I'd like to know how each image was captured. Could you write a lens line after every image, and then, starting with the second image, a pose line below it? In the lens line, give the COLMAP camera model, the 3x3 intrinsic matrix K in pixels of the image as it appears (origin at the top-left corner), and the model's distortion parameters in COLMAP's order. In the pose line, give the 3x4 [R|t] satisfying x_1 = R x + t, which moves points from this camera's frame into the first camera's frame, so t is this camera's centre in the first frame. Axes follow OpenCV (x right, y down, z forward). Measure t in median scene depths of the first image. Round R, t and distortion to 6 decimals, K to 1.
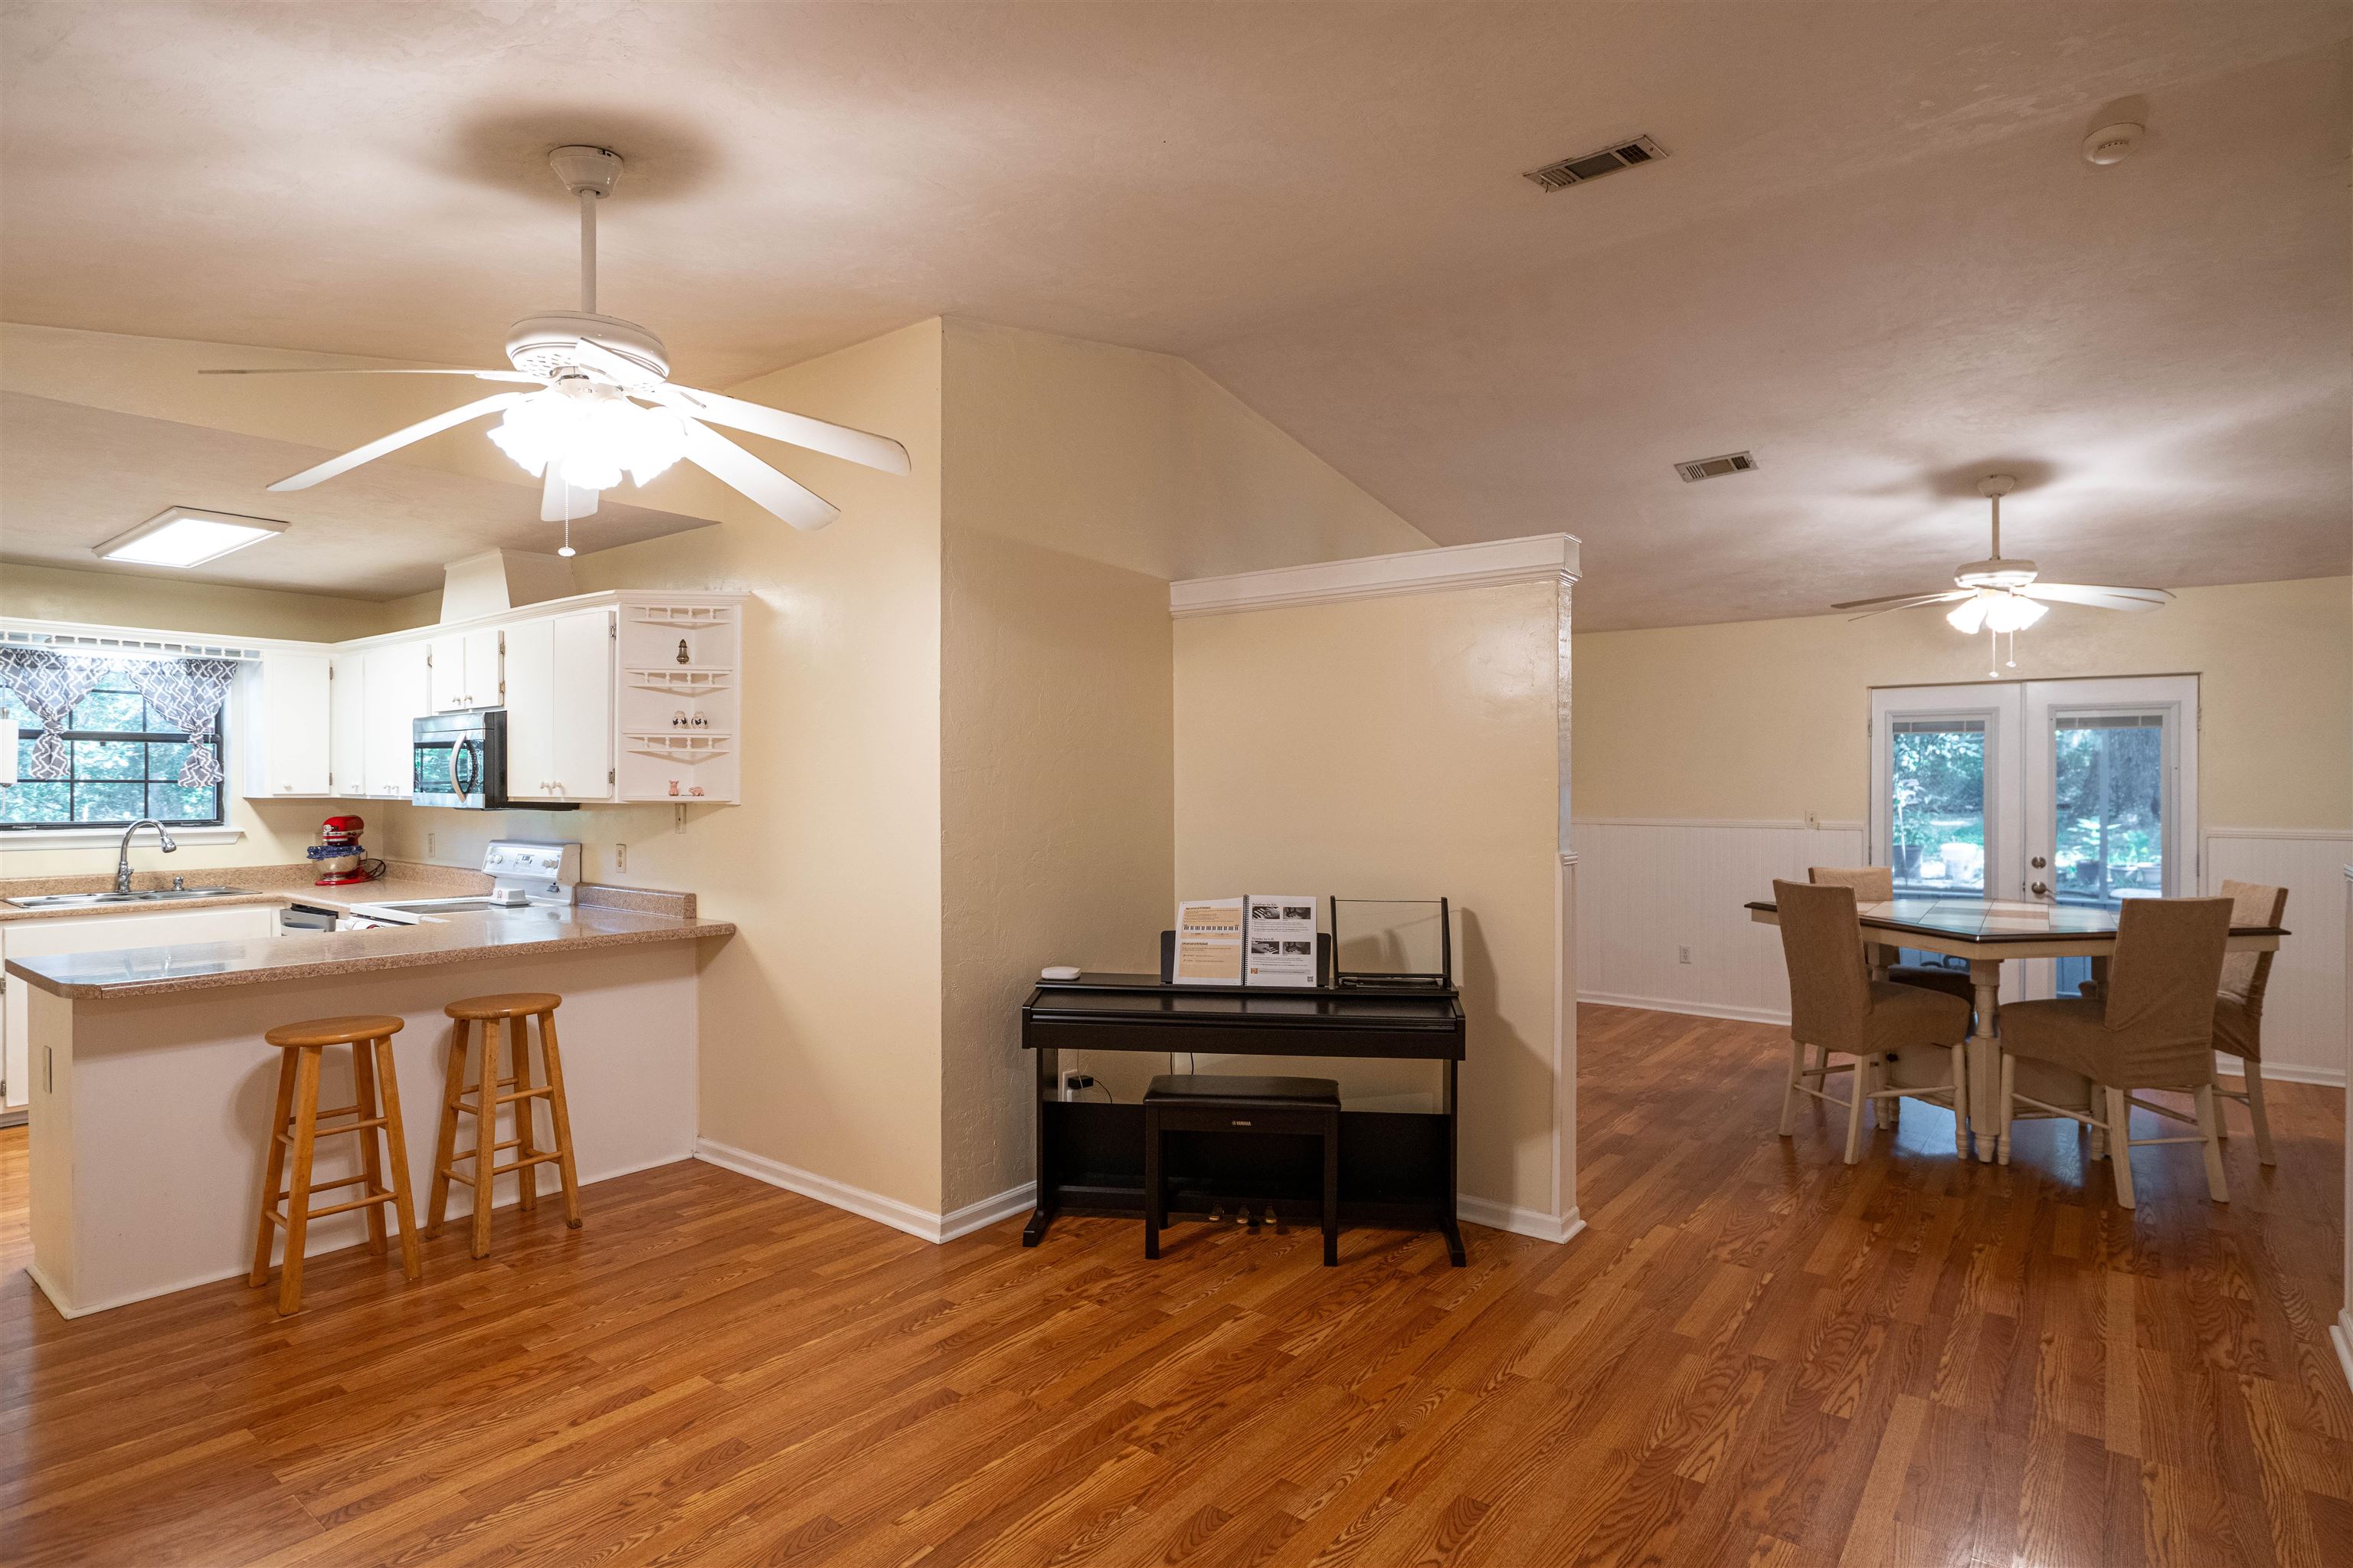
lens RADIAL K [[1203.1, 0, 1180.7], [0, 1203.1, 780.3], [0, 0, 1]] dist [0.000812, 0.001098]
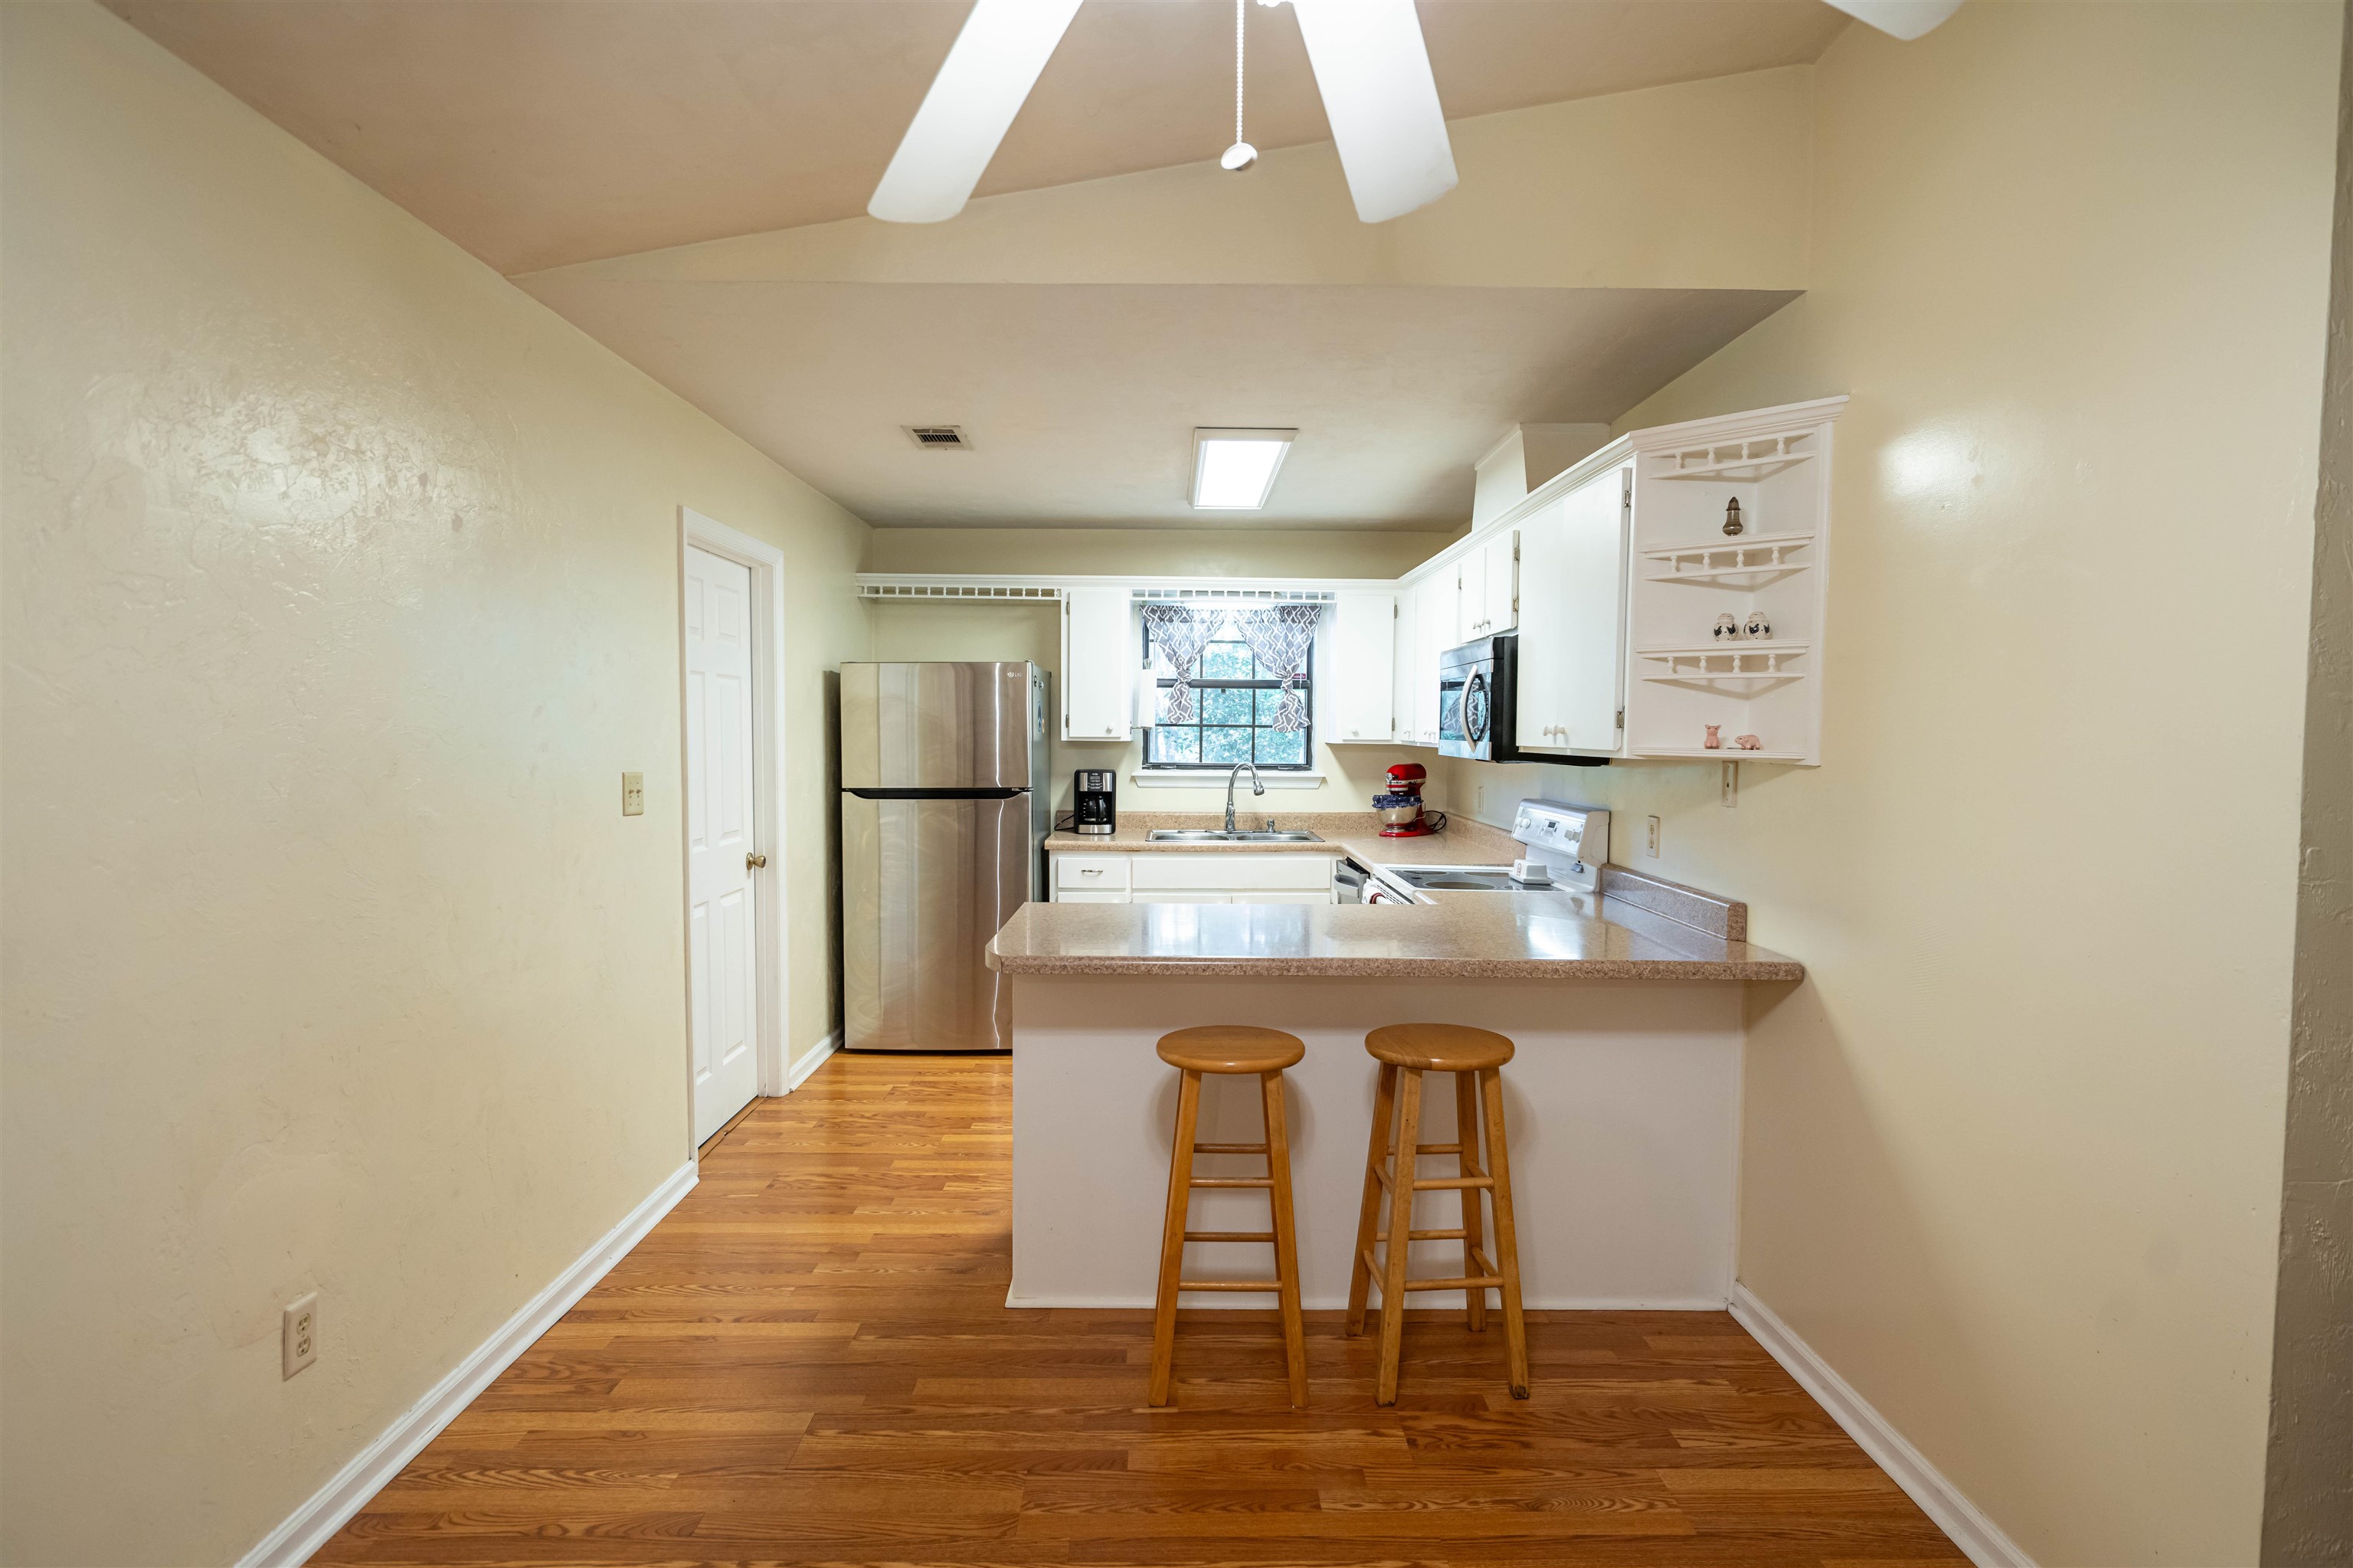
lens RADIAL K [[1200.6, 0, 1181.2], [0, 1200.6, 788.1], [0, 0, 1]] dist [-0.002705, 0.001276]
pose [[0.624002, 0.043636, -0.780203, -0.090772], [-0.007805, 0.998738, 0.049616, 0.003992], [0.781383, -0.024871, 0.623555, 0.345569]]
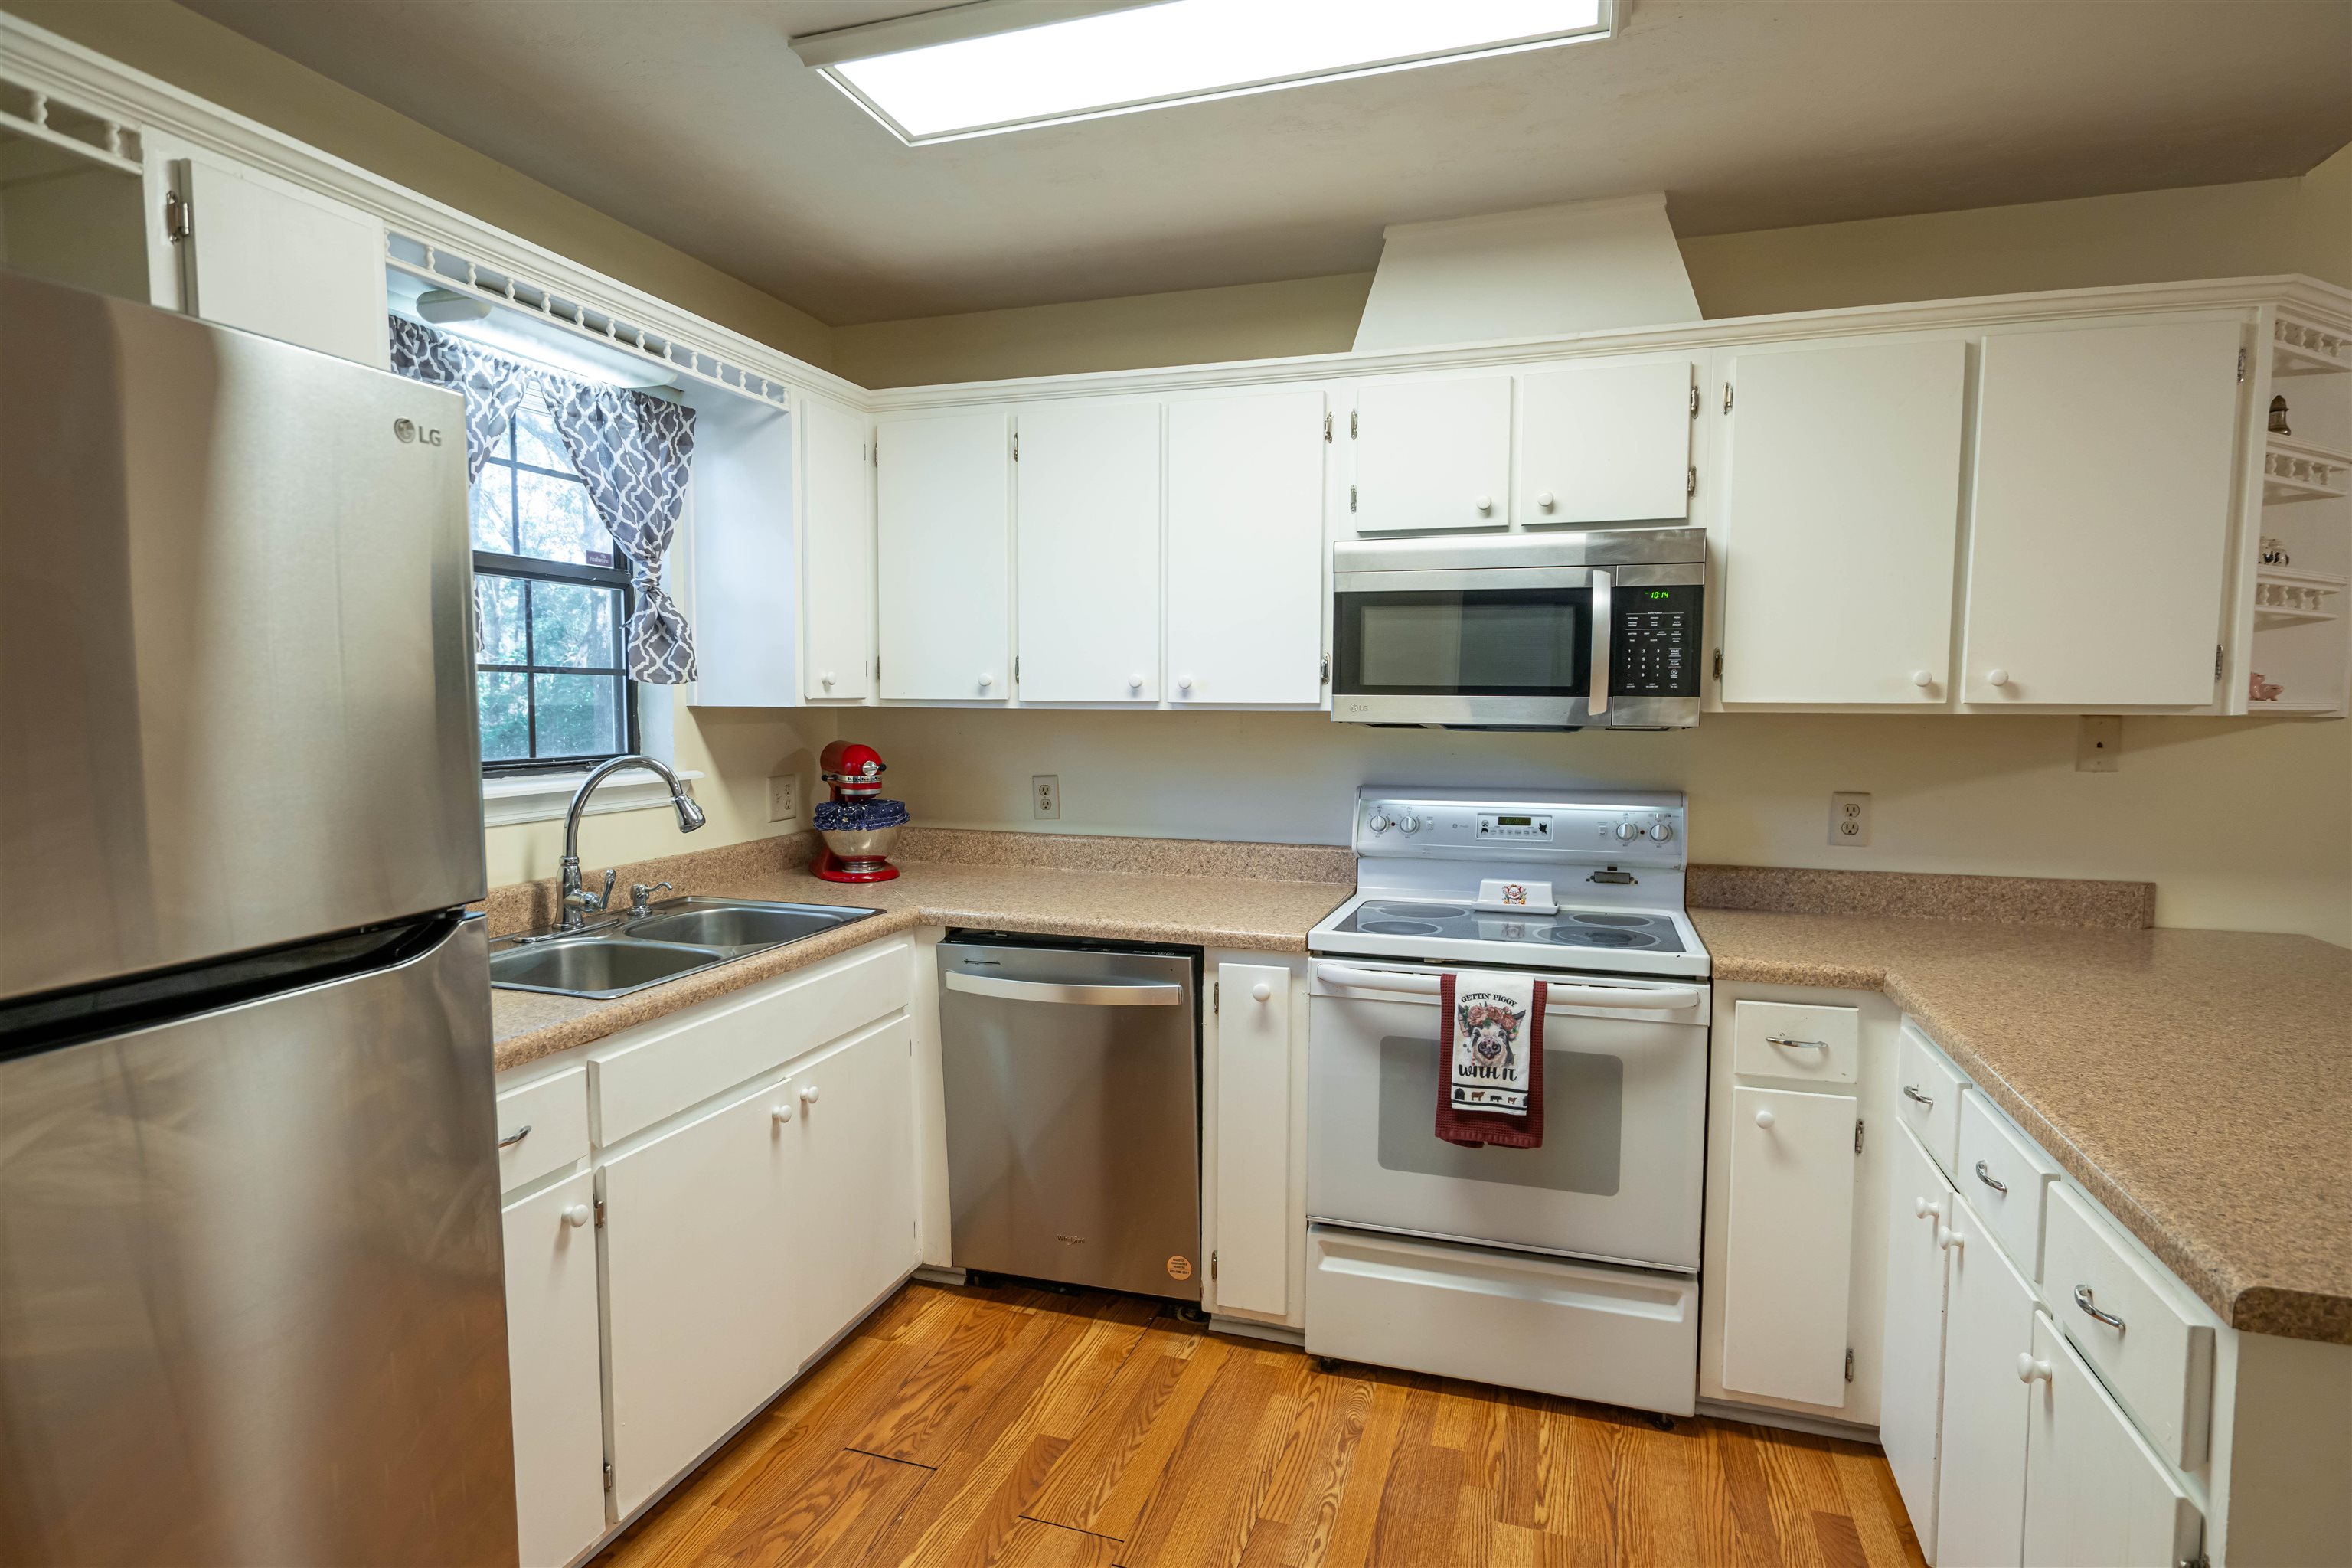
lens RADIAL K [[1202.3, 0, 1174.9], [0, 1202.3, 786.6], [0, 0, 1]] dist [-0.004156, 0.000715]
pose [[0.941943, -0.021280, 0.335097, -0.919401], [-0.004169, 0.997172, 0.075043, 0.011561], [-0.335747, -0.072083, 0.939190, 0.593218]]
